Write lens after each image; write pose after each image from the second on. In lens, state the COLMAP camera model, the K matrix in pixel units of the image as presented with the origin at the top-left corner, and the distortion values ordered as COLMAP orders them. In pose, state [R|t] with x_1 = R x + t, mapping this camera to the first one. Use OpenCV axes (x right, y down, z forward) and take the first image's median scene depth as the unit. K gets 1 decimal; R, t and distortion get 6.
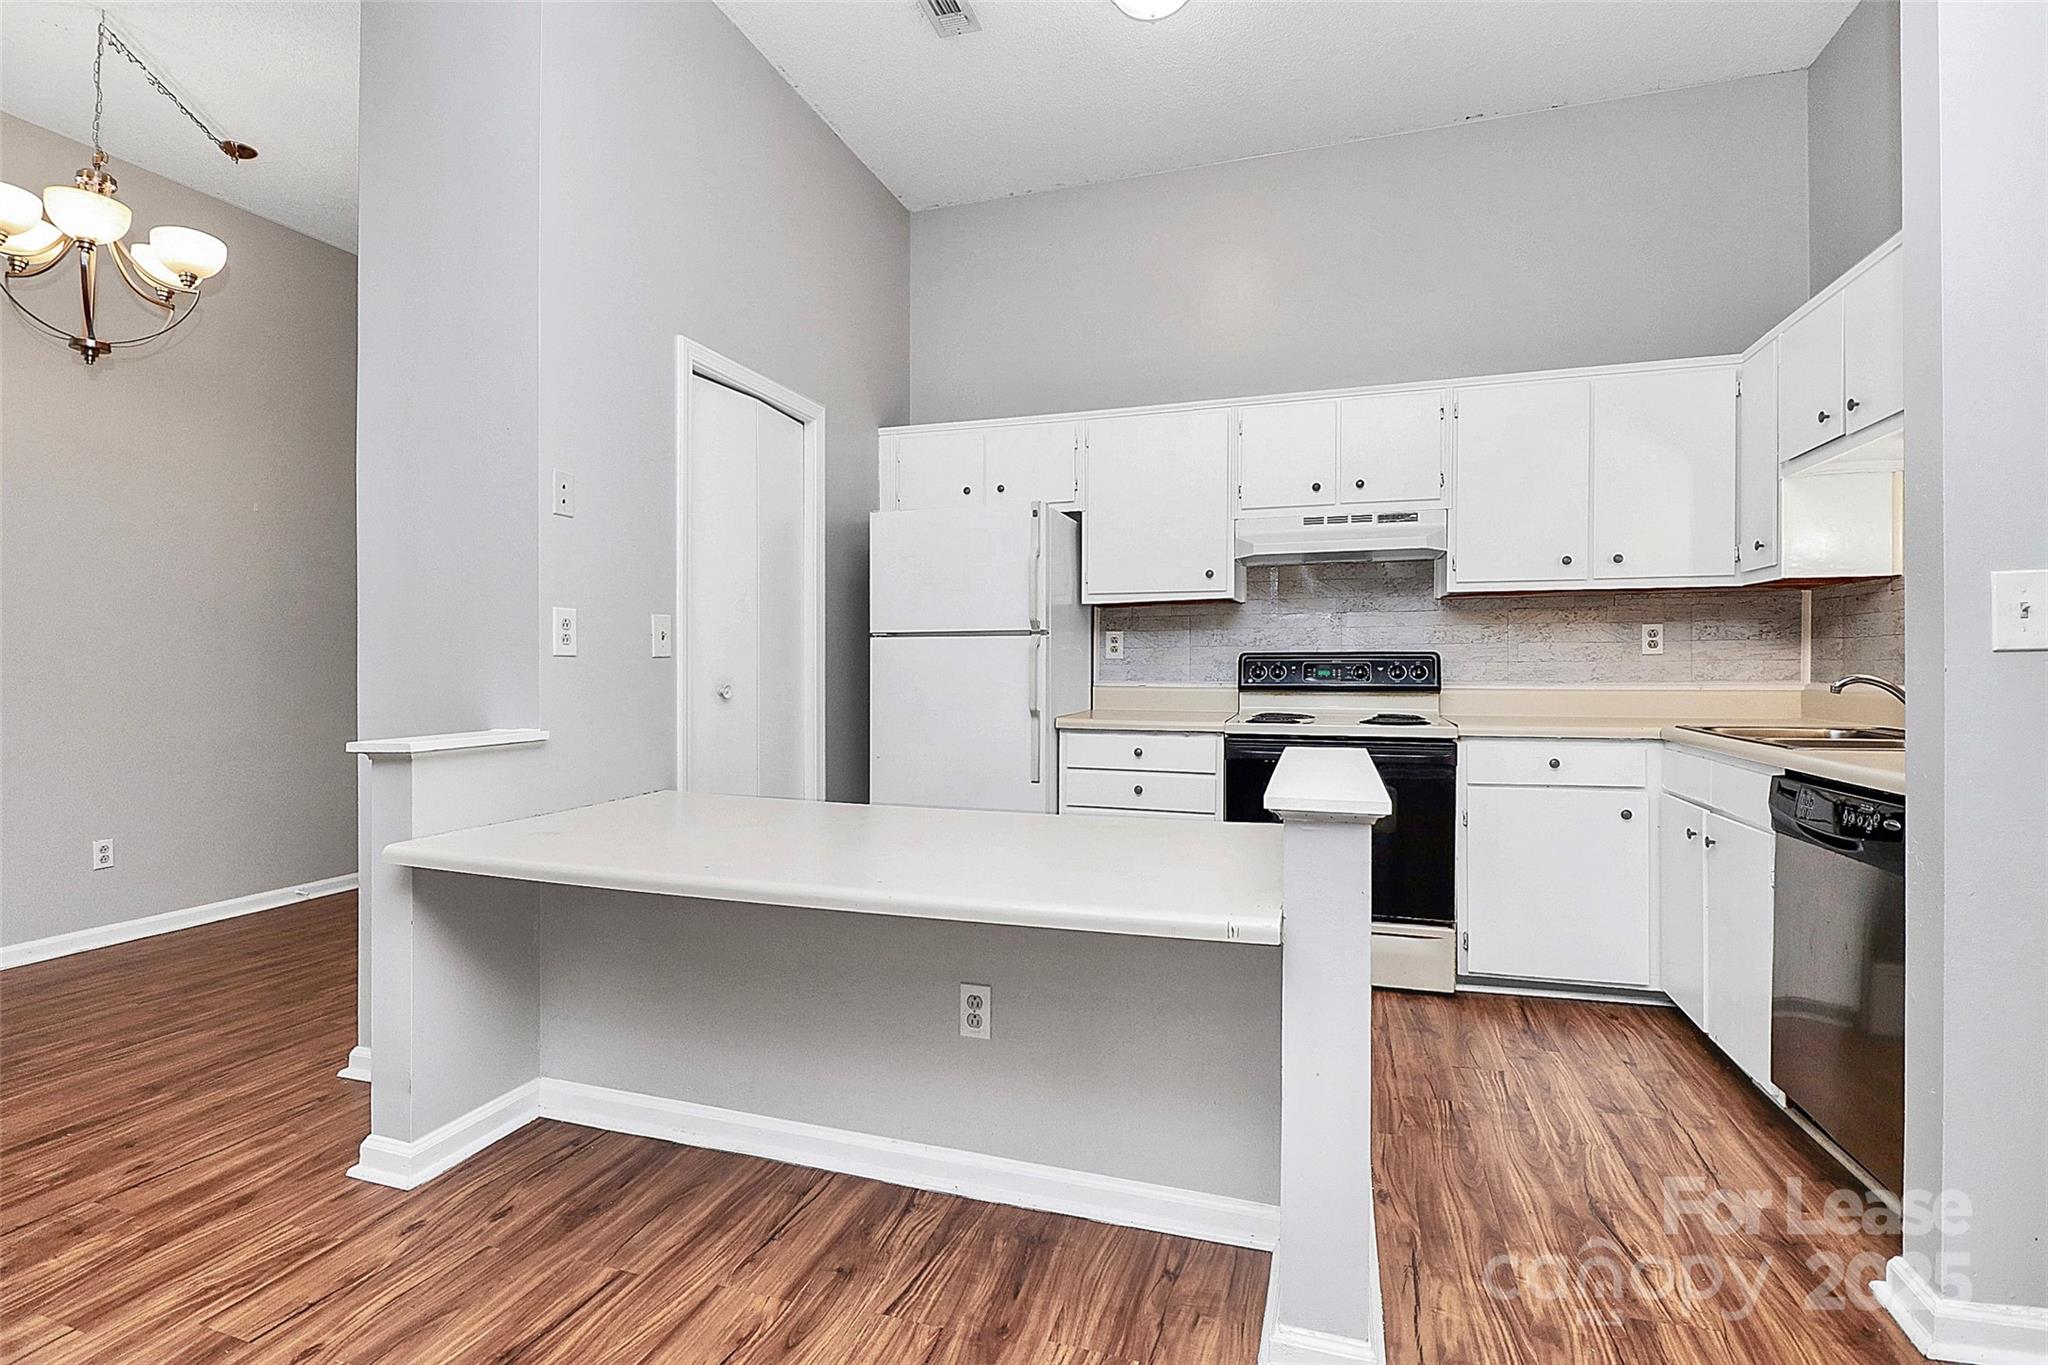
lens RADIAL K [[961.6, 0, 1017.1], [0, 961.6, 658.7], [0, 0, 1]] dist [-0.005574, -0.008124]
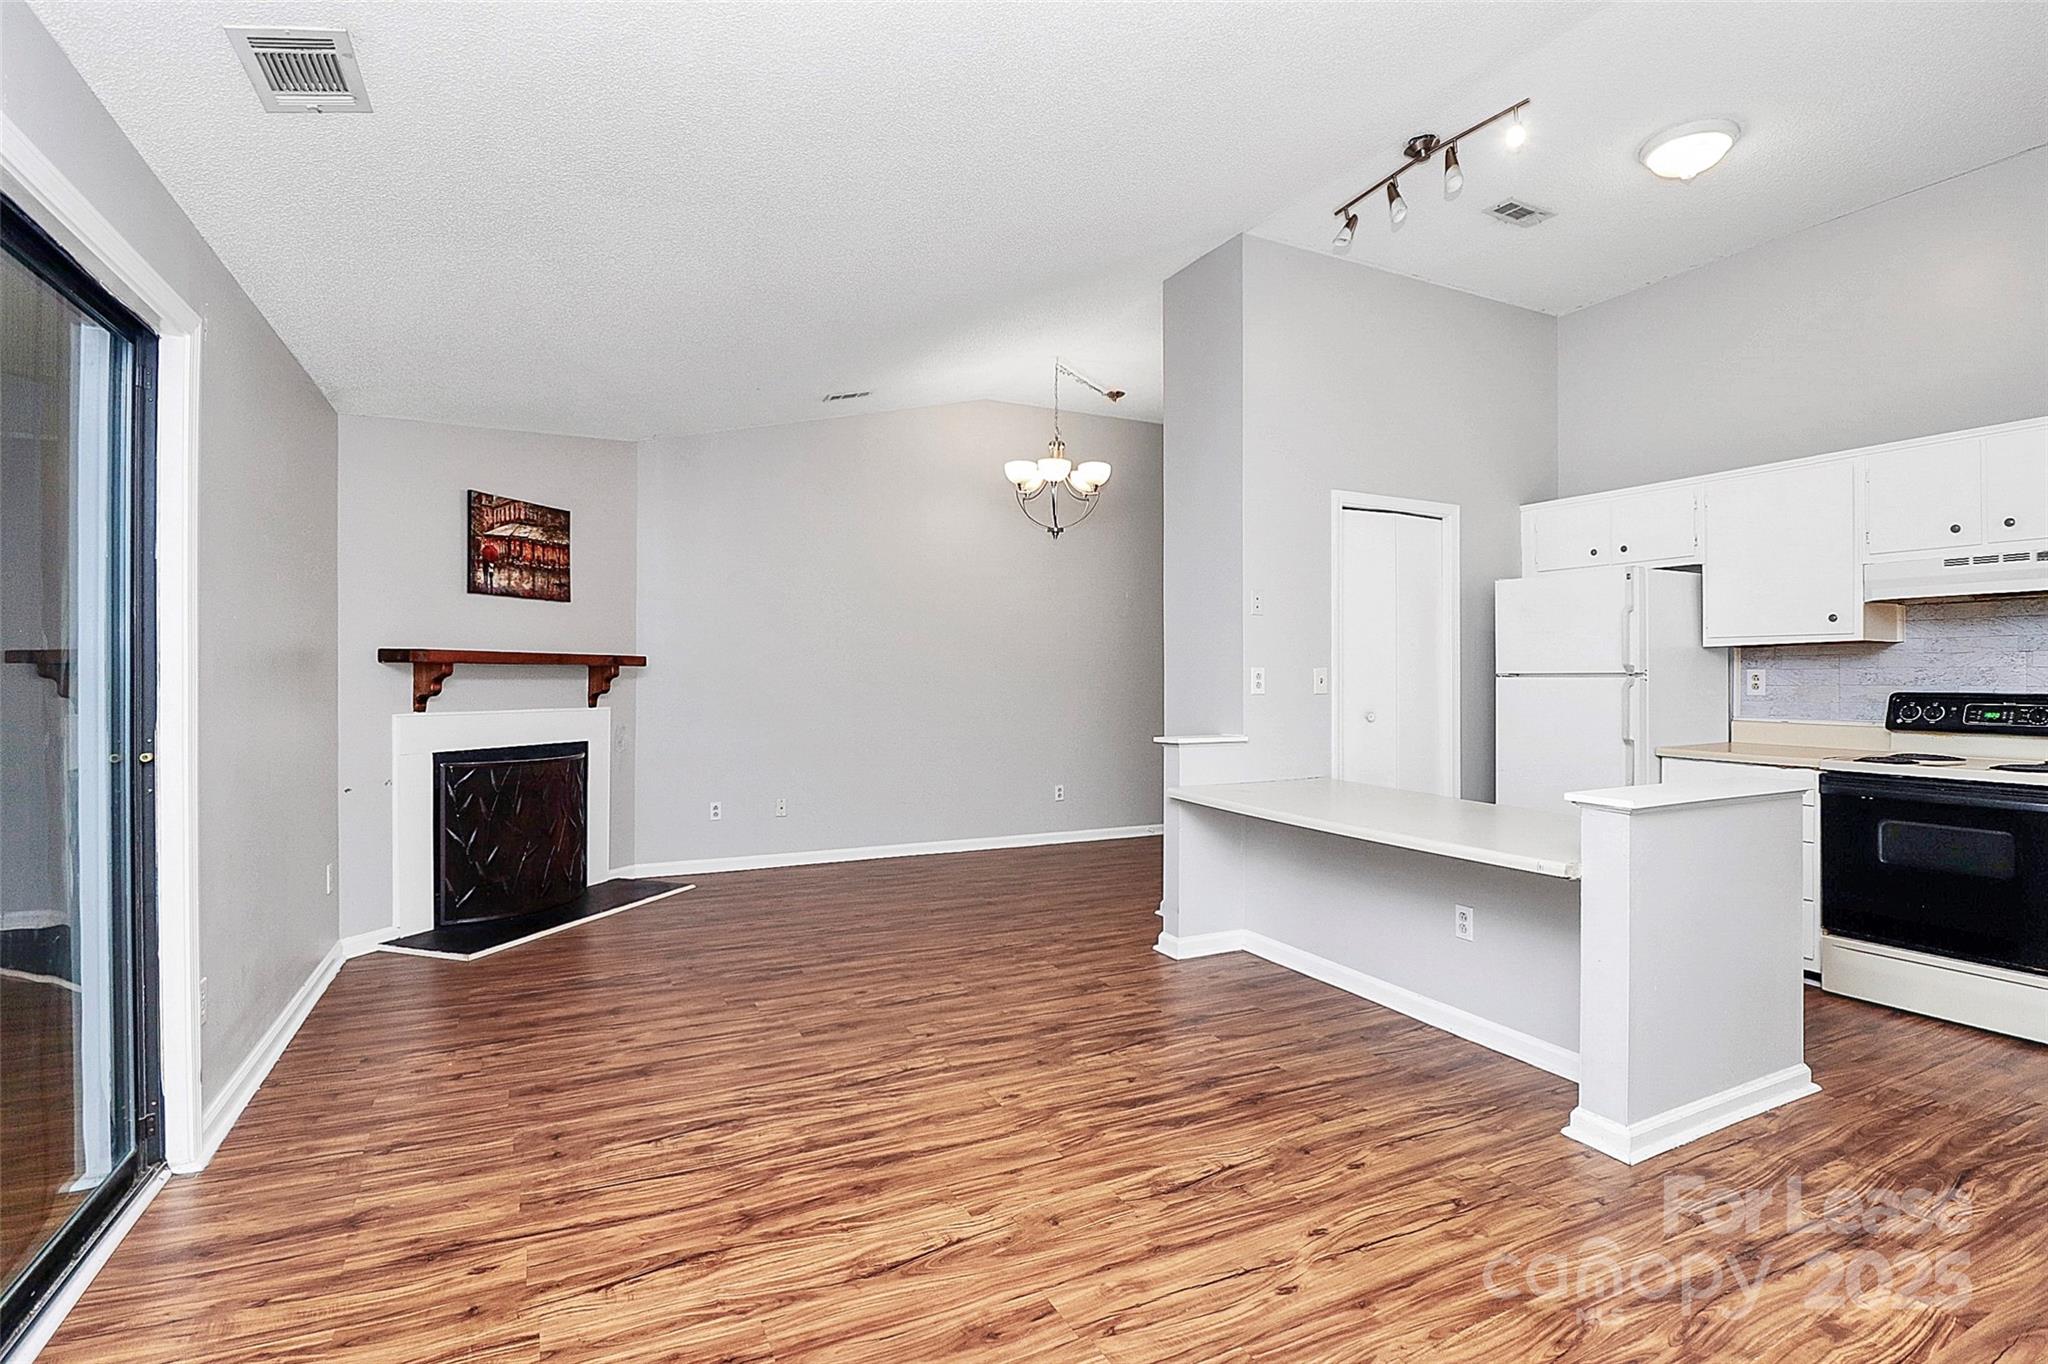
lens RADIAL K [[961.6, 0, 1017.7], [0, 961.6, 675.8], [0, 0, 1]] dist [-0.005574, -0.008124]
pose [[0.696523, 0.002302, -0.717531, 0.365751], [0.001999, 0.999985, 0.005149, -0.035776], [0.717532, -0.005020, 0.696508, -0.410422]]
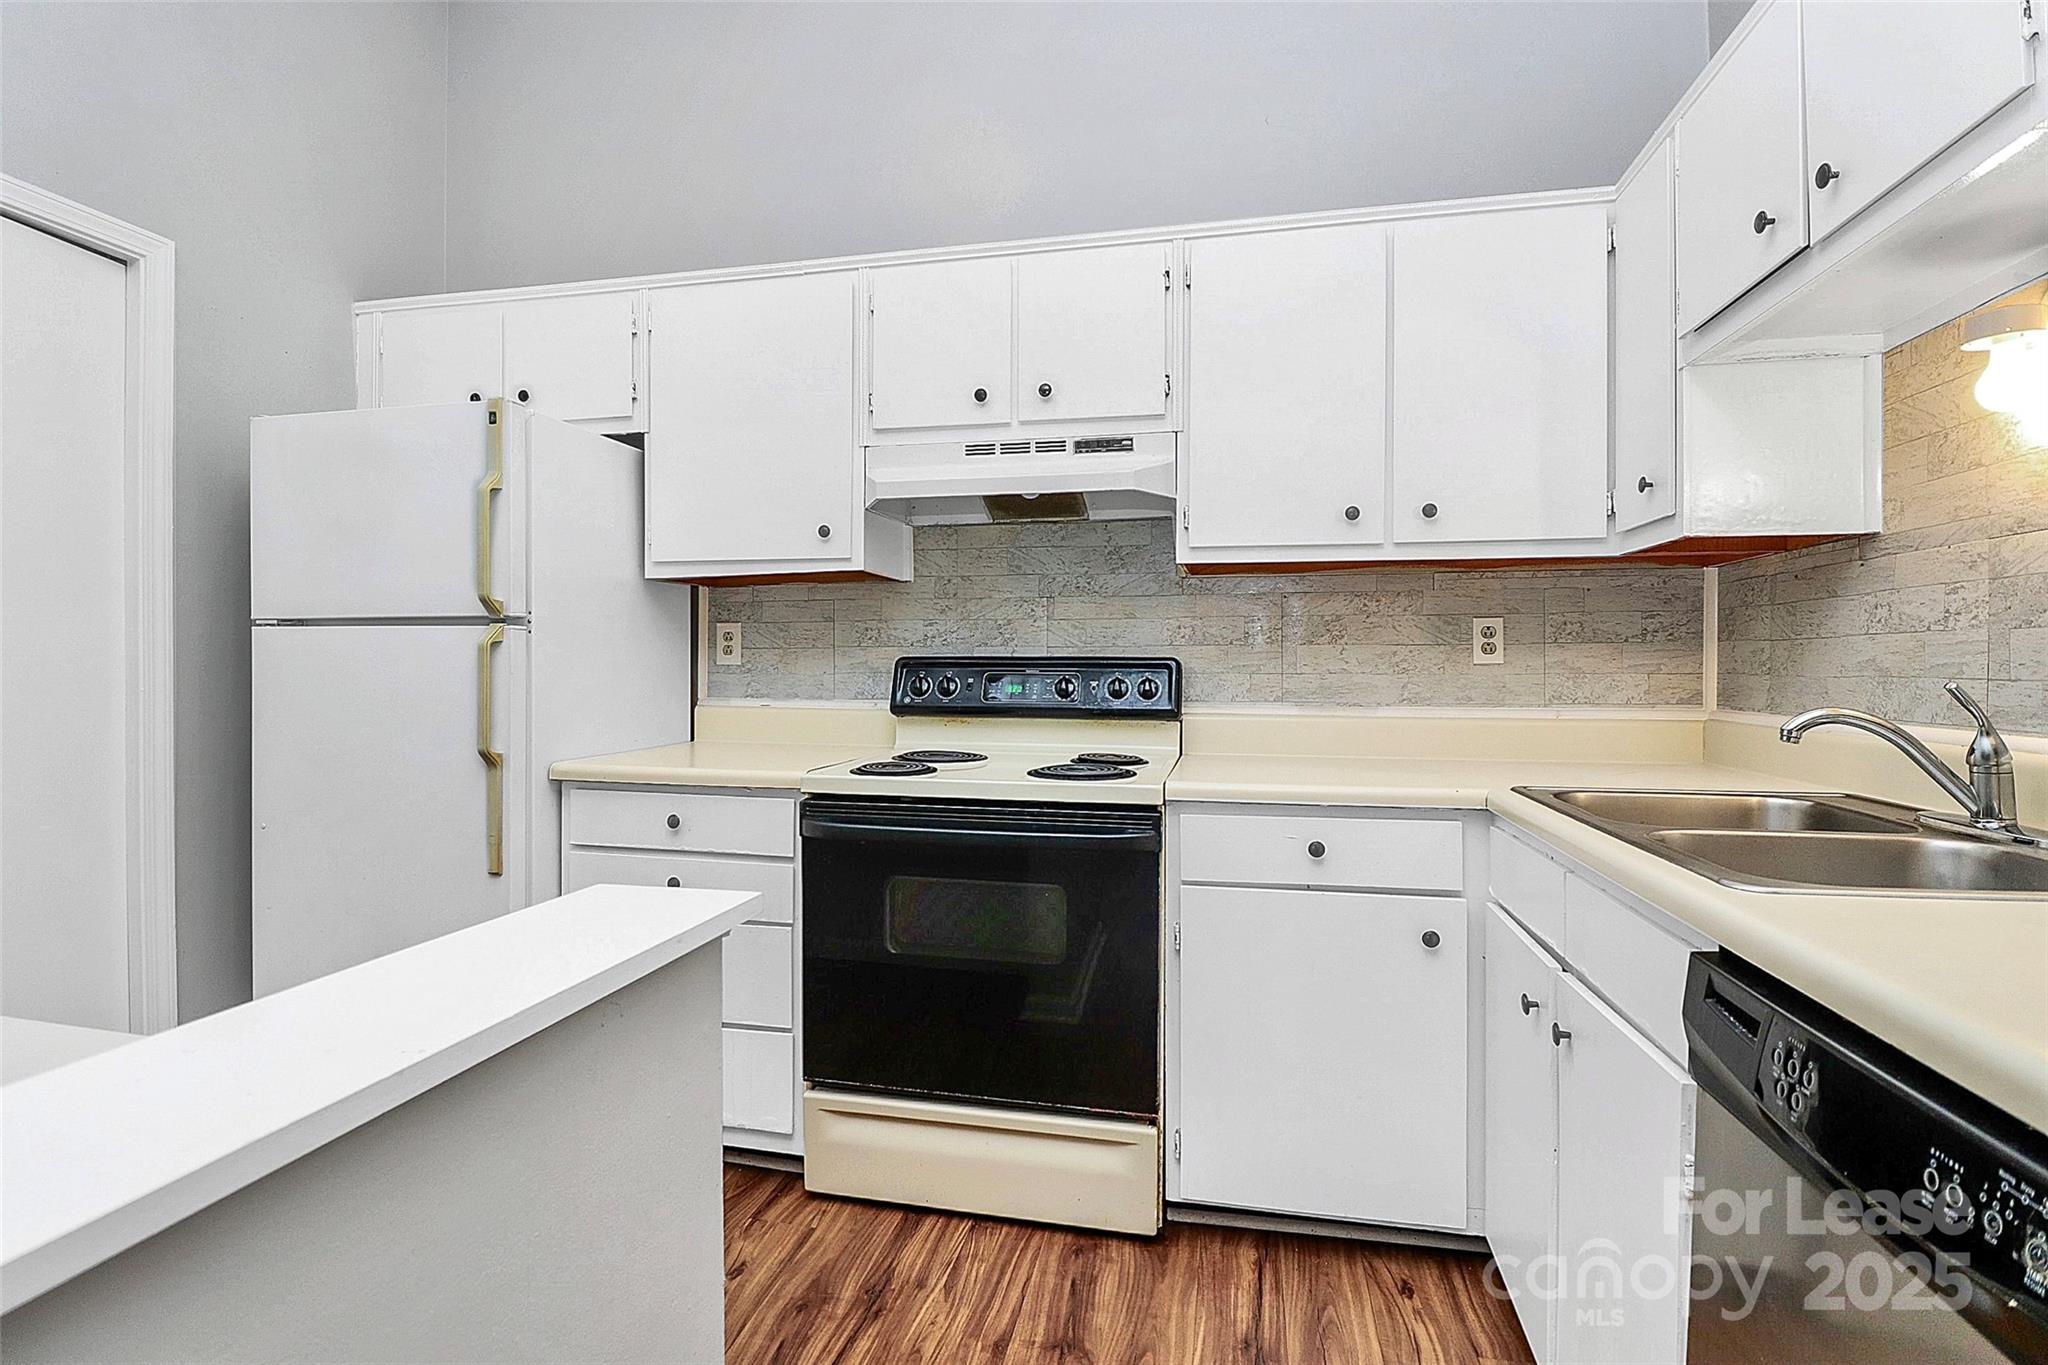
lens RADIAL K [[961.6, 0, 1019.5], [0, 961.6, 655.5], [0, 0, 1]] dist [-0.005574, -0.008124]
pose [[0.995389, 0.007654, 0.095620, 0.298480], [-0.006961, 0.999947, -0.007586, -0.003395], [-0.095673, 0.006886, 0.995389, 0.399413]]
